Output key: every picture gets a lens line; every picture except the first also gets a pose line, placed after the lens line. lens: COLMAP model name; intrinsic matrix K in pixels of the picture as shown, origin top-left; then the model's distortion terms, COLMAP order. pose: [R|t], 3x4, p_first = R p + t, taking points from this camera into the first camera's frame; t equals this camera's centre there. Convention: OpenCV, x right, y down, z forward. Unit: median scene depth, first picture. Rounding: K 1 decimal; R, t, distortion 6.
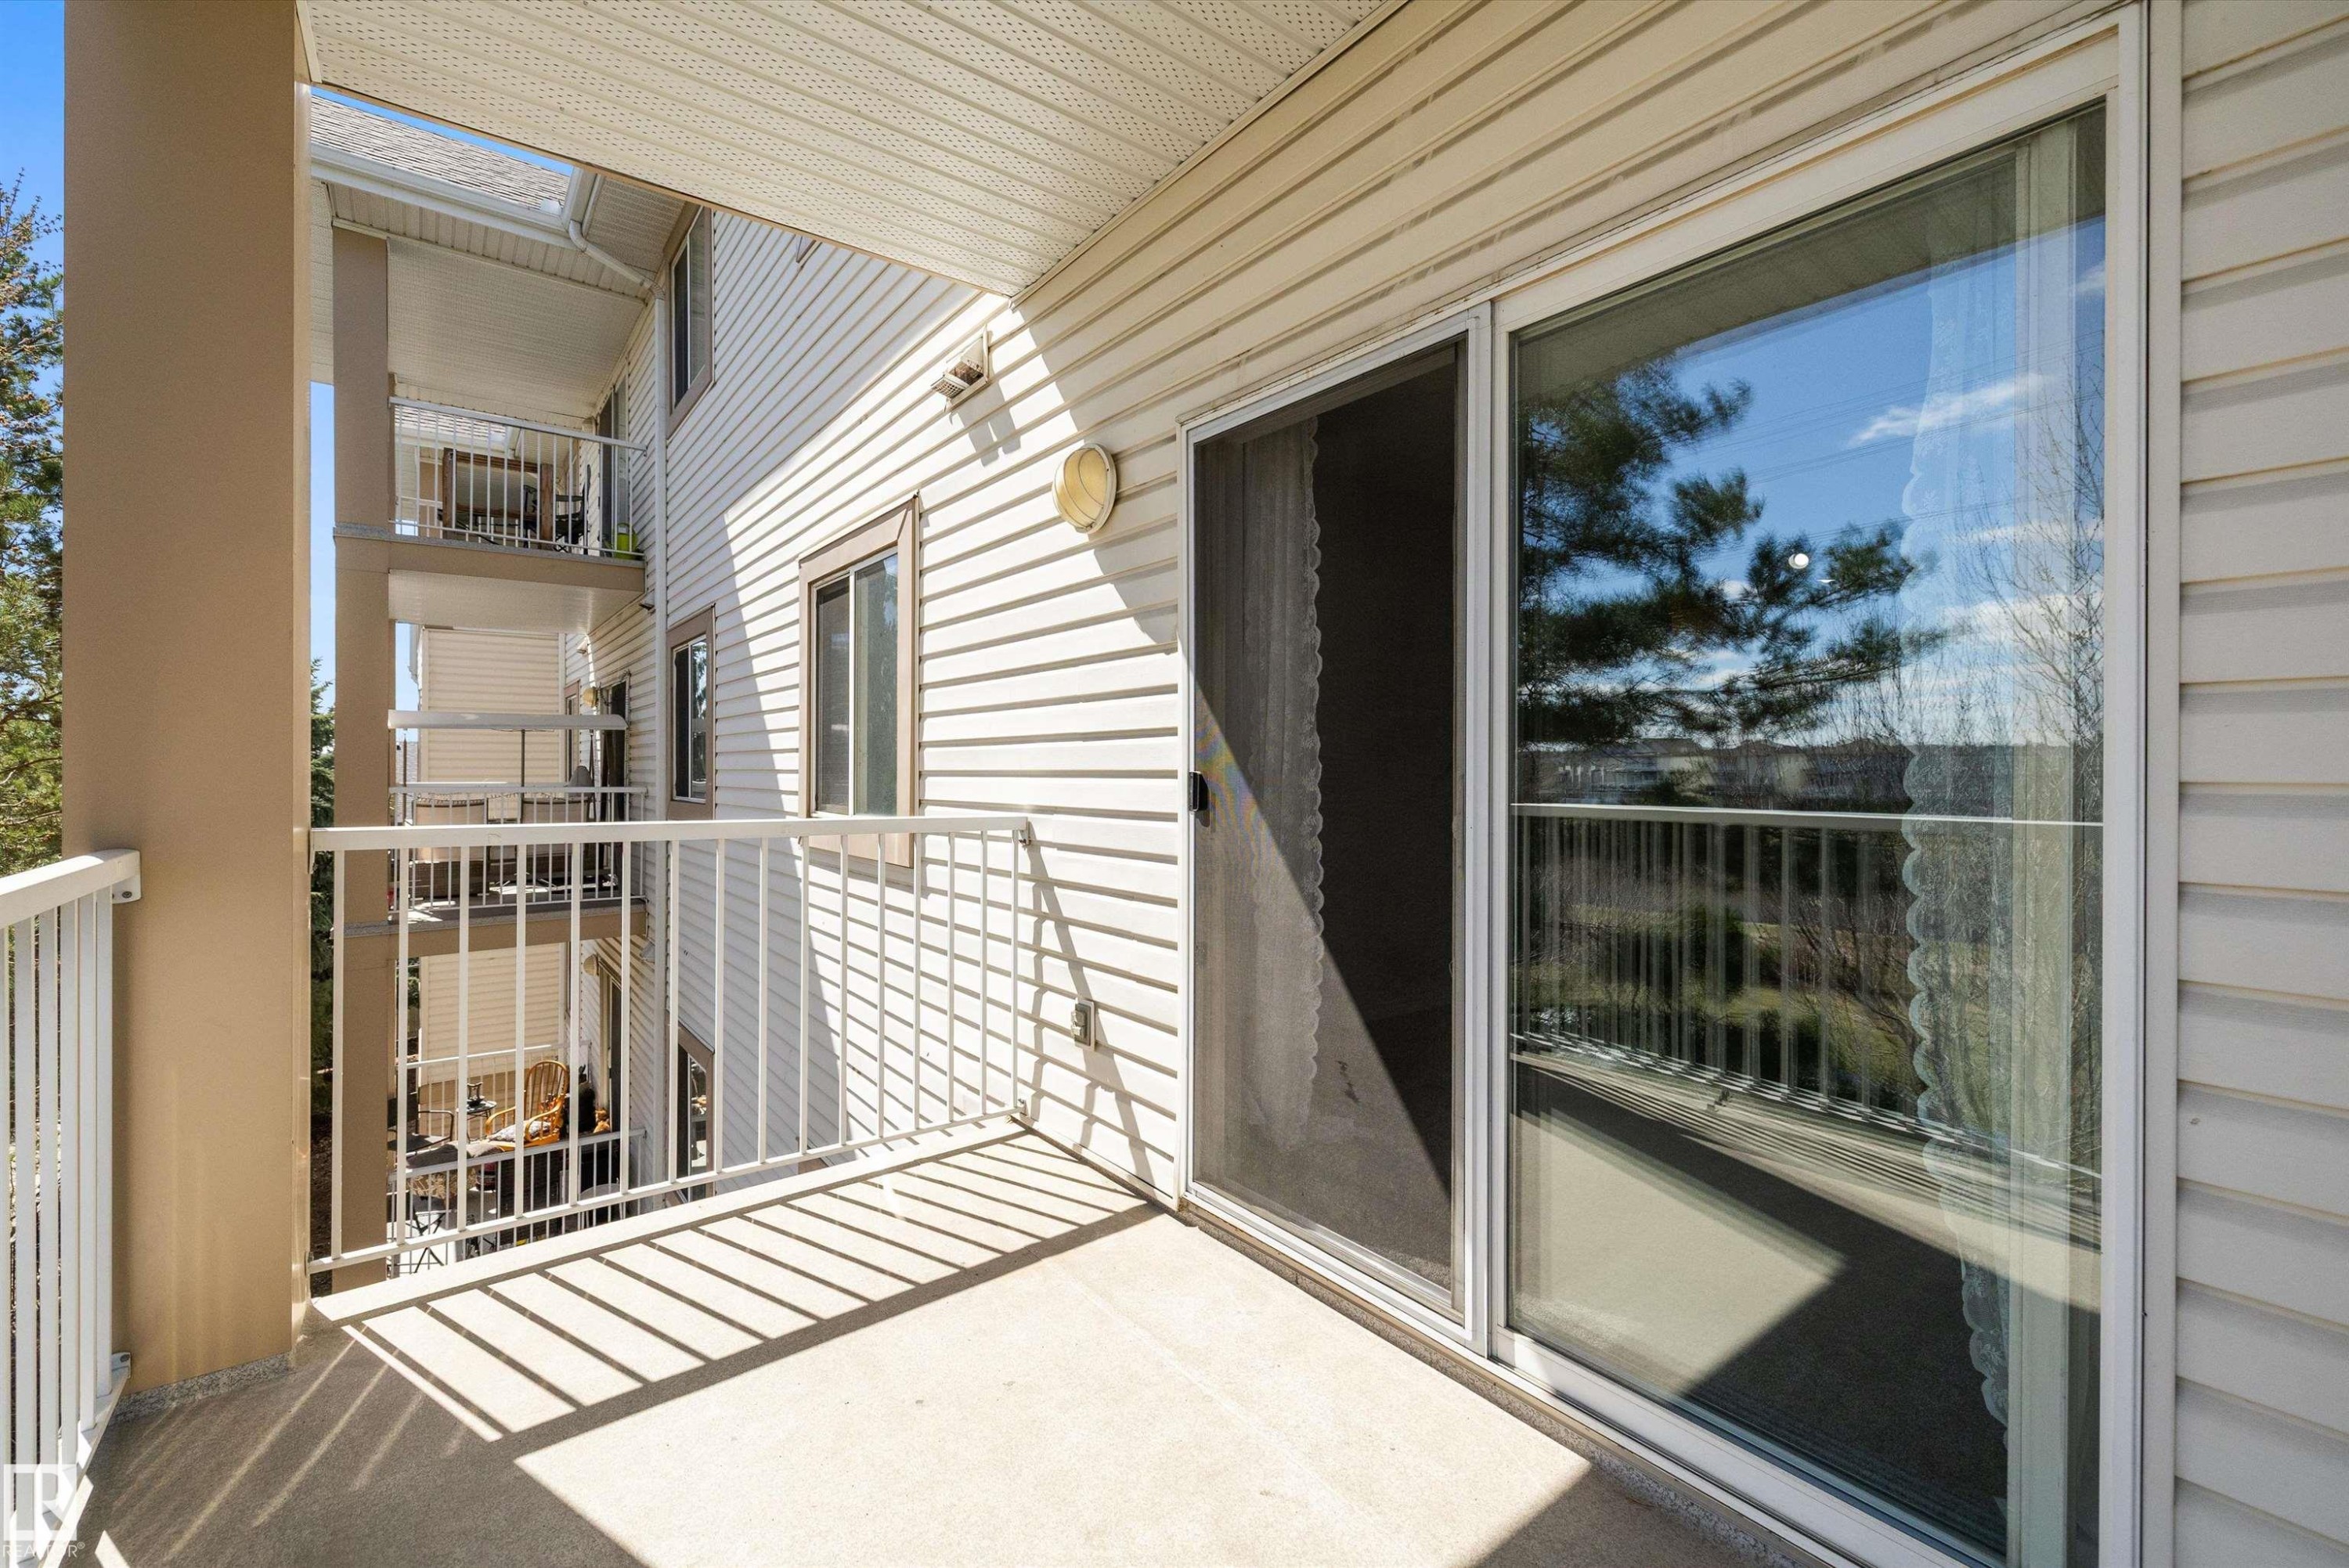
lens RADIAL K [[984.3, 0, 1171.4], [0, 984.3, 773.8], [0, 0, 1]] dist [-0.003667, -0.000784]
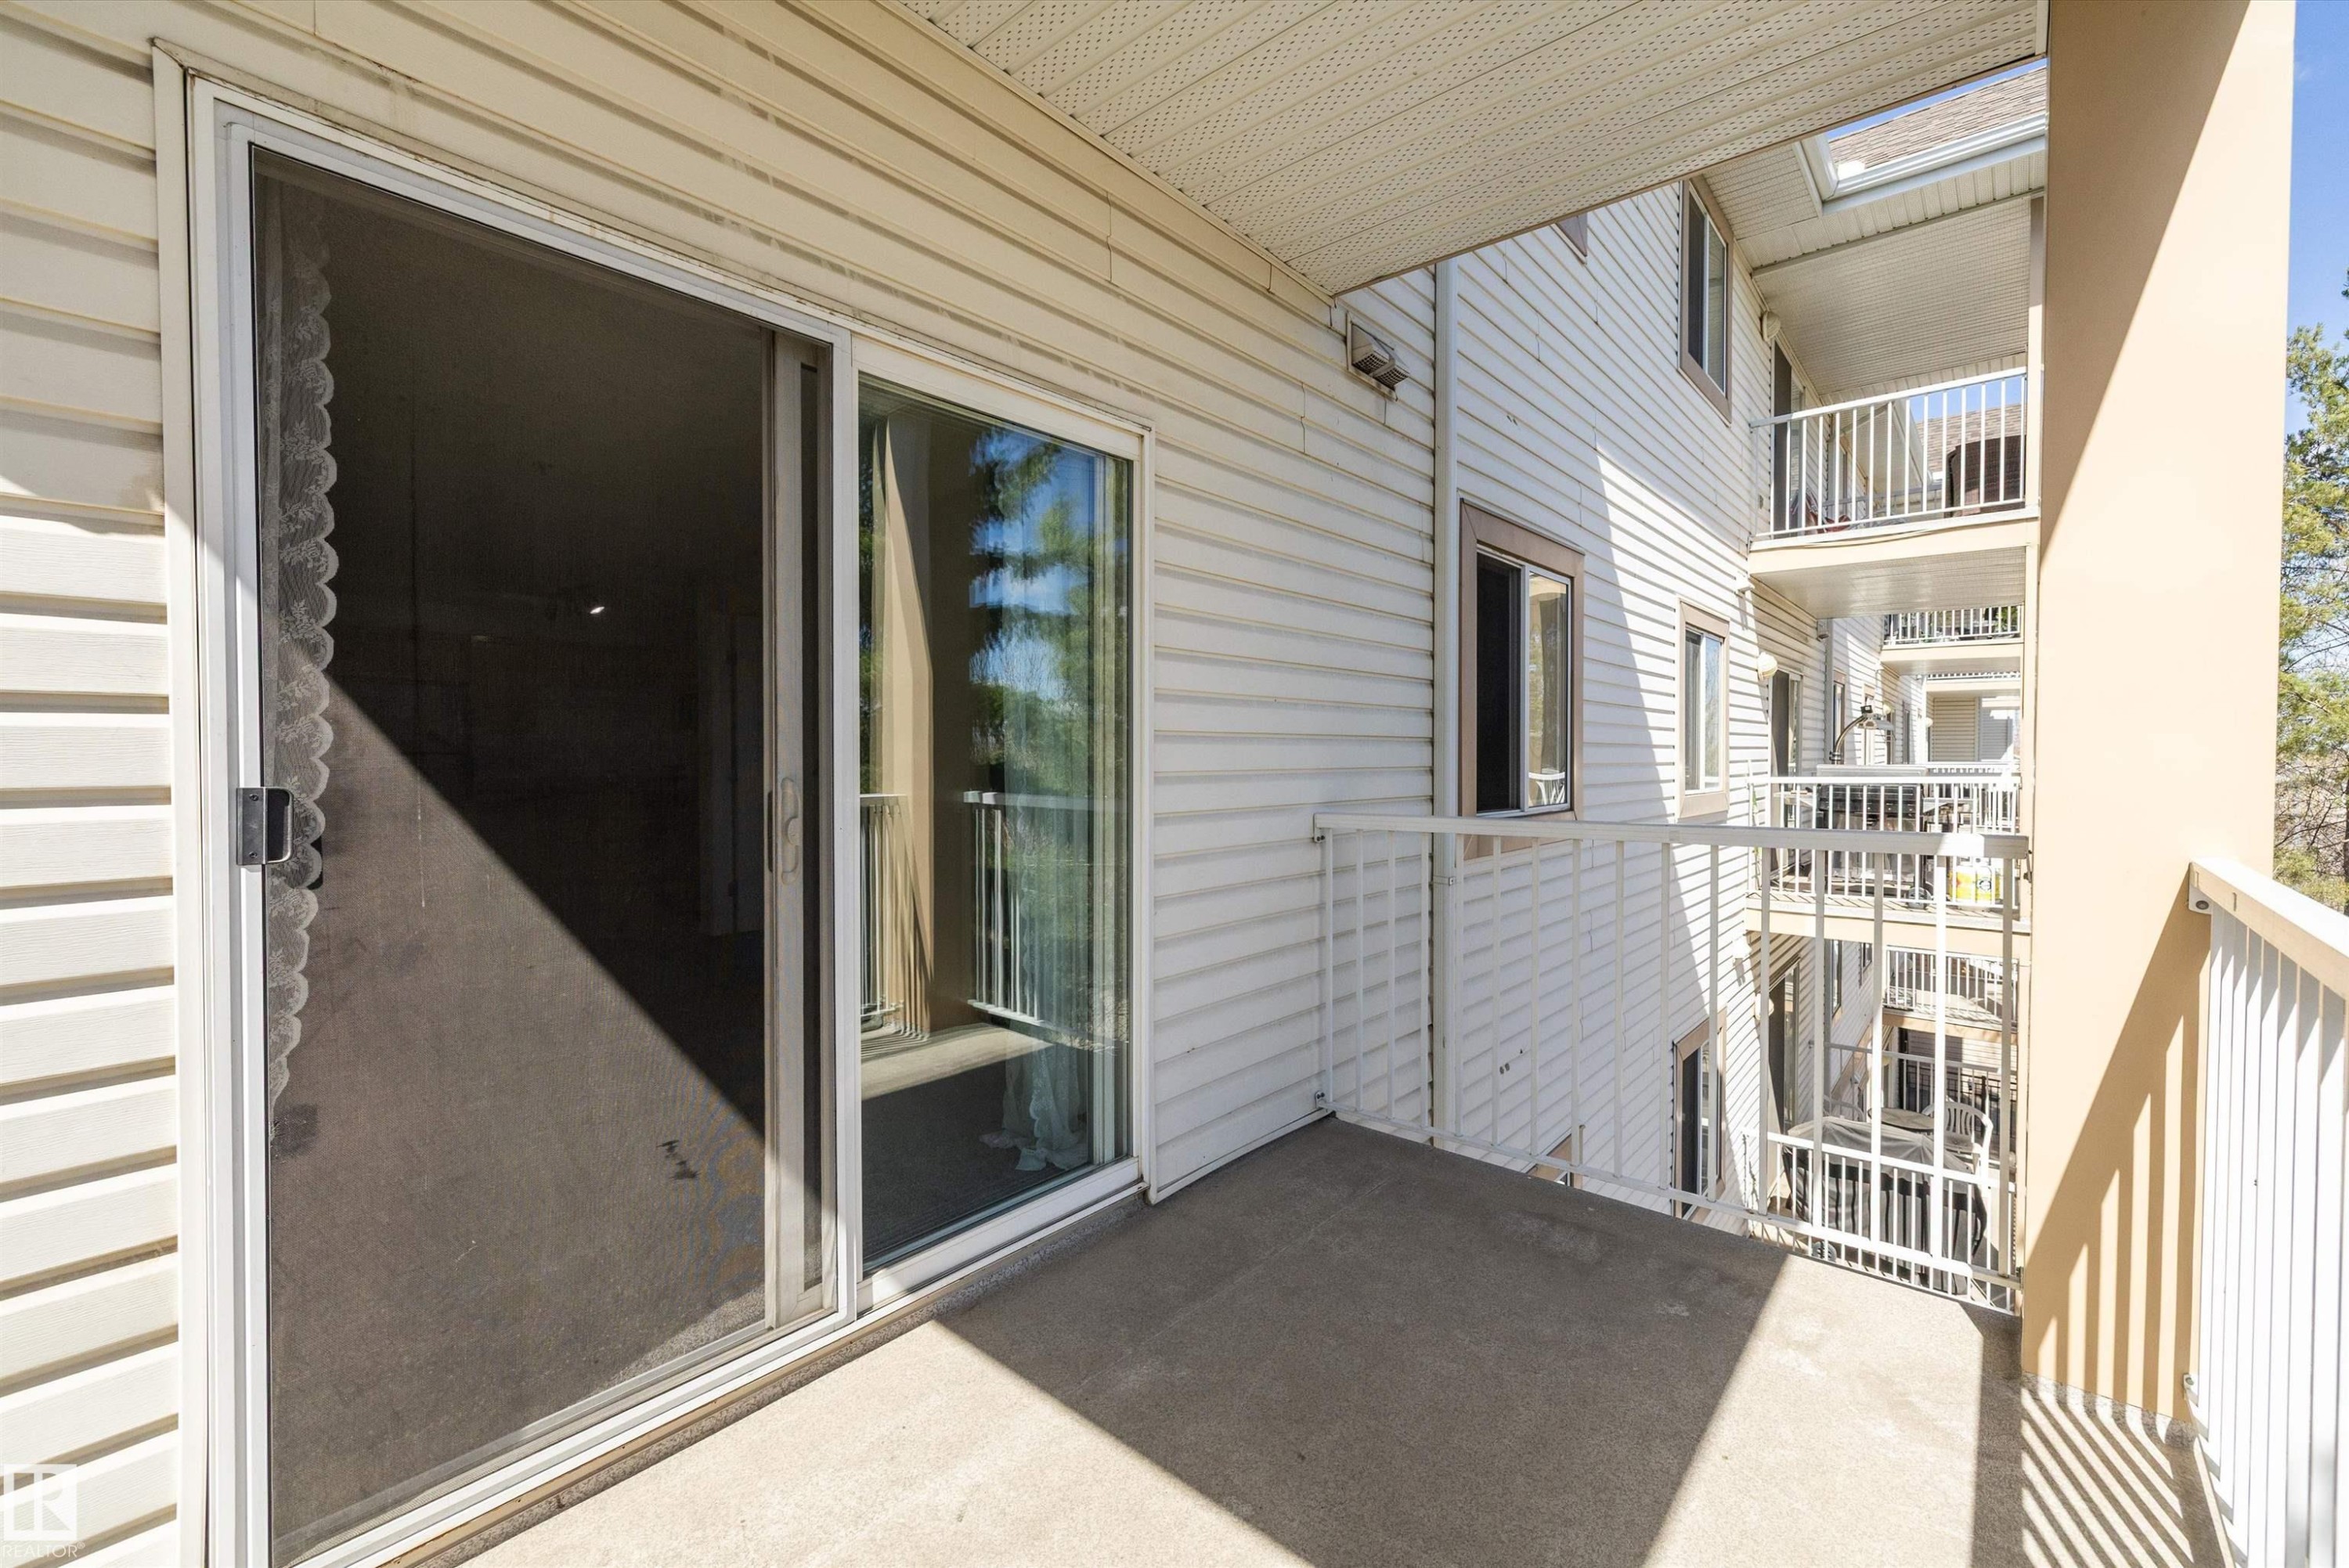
lens RADIAL K [[984.3, 0, 1163.8], [0, 984.3, 776.8], [0, 0, 1]] dist [-0.003667, -0.000784]
pose [[-0.208505, -0.020998, 0.977796, -0.736925], [0.008906, 0.999687, 0.023367, -0.019597], [-0.977981, 0.013581, -0.208253, 0.829713]]
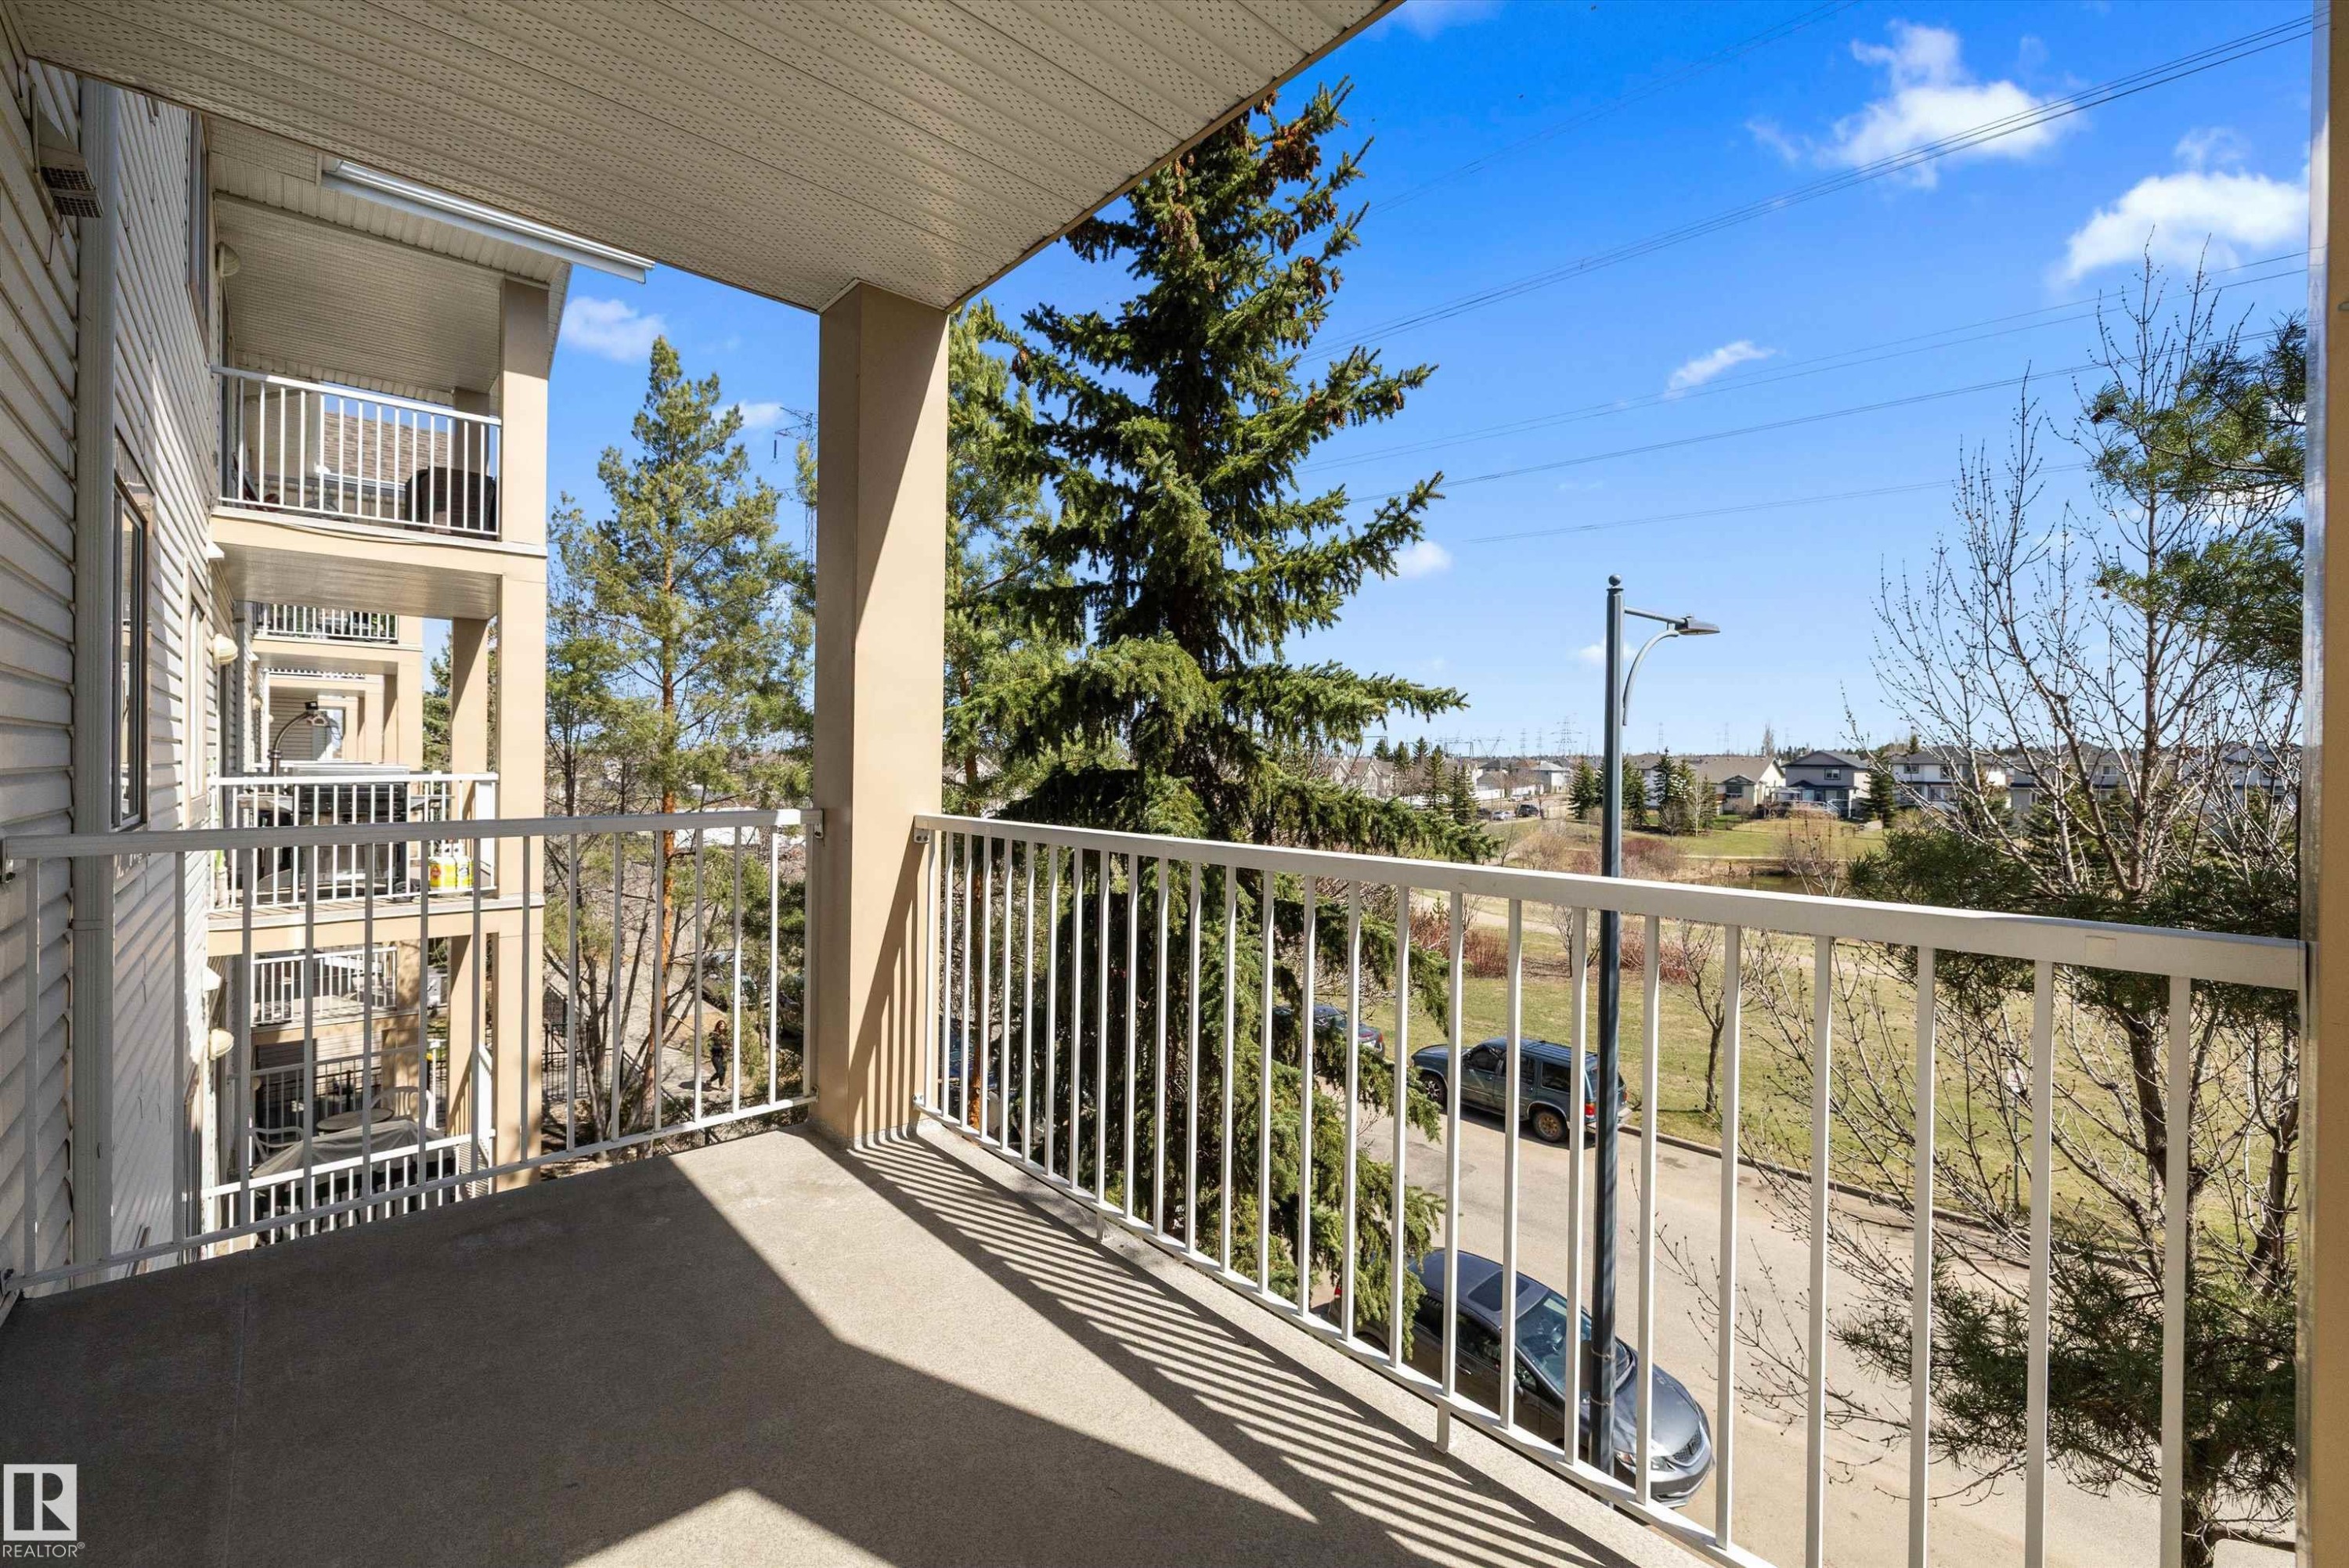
lens RADIAL K [[984.3, 0, 1166.9], [0, 984.3, 764.9], [0, 0, 1]] dist [-0.003667, -0.000784]
pose [[-0.996691, -0.005432, -0.081103, -0.352932], [-0.006655, 0.999868, 0.014817, -0.026074], [0.081011, 0.015308, -0.996596, 1.410938]]
